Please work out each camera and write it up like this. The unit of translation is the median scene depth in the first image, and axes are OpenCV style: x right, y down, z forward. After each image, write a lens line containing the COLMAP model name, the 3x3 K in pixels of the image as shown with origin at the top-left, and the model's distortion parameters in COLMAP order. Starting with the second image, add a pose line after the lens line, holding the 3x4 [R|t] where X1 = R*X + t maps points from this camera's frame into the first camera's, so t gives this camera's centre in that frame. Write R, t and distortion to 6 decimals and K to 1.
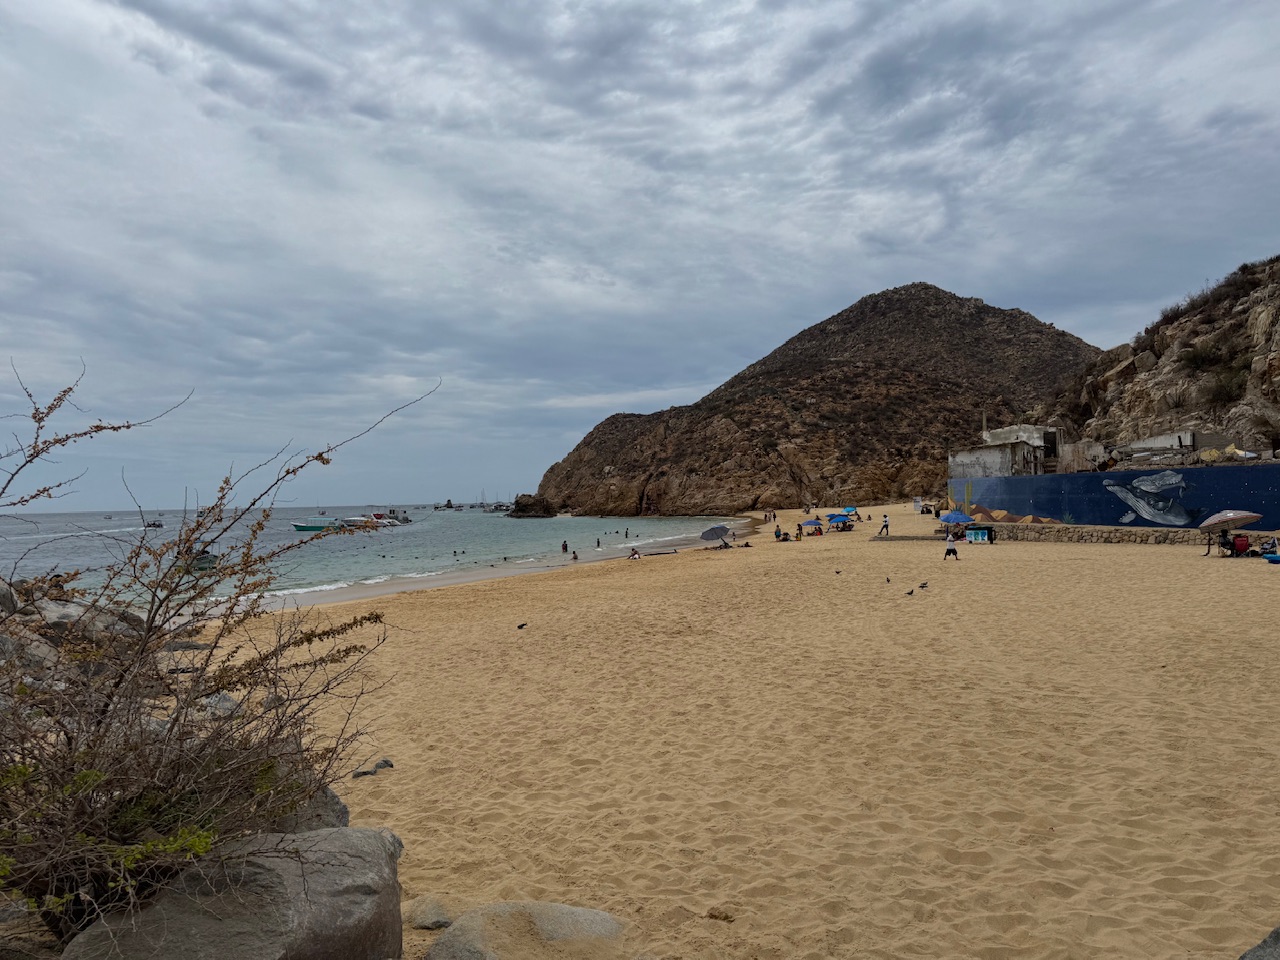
lens RADIAL K [[912.0, 0, 638.0], [0, 912.0, 484.0], [0, 0, 1]] dist [0.010128, 0.004763]
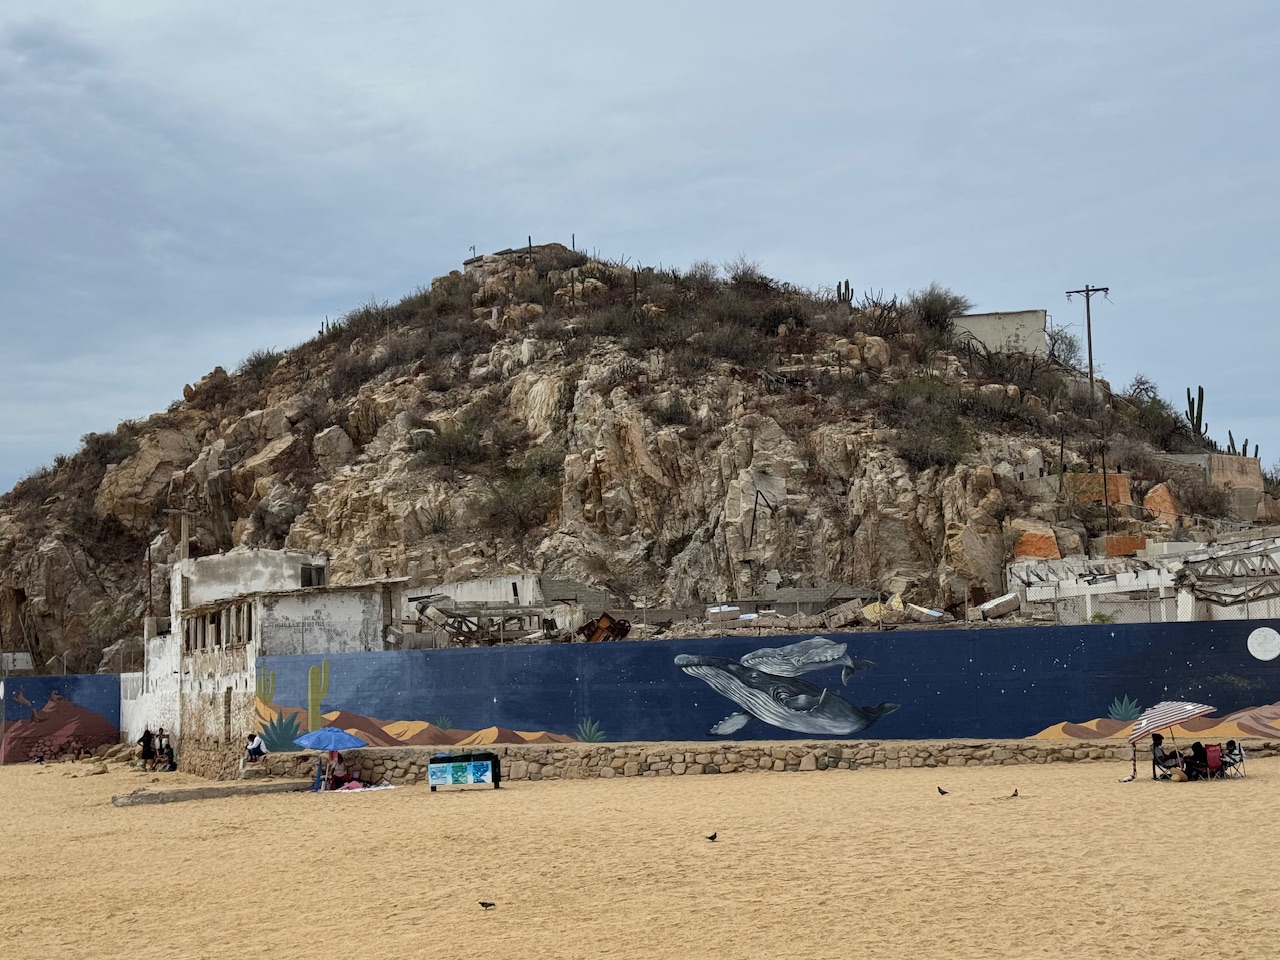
lens RADIAL K [[1836.0, 0, 639.7], [0, 1836.0, 480.4], [0, 0, 1]] dist [0.049362, 0.000000]
pose [[0.615494, 0.080037, 0.784067, -0.281866], [0.006820, 0.994252, -0.106846, 0.006816], [-0.788112, 0.071111, 0.611410, 0.284162]]
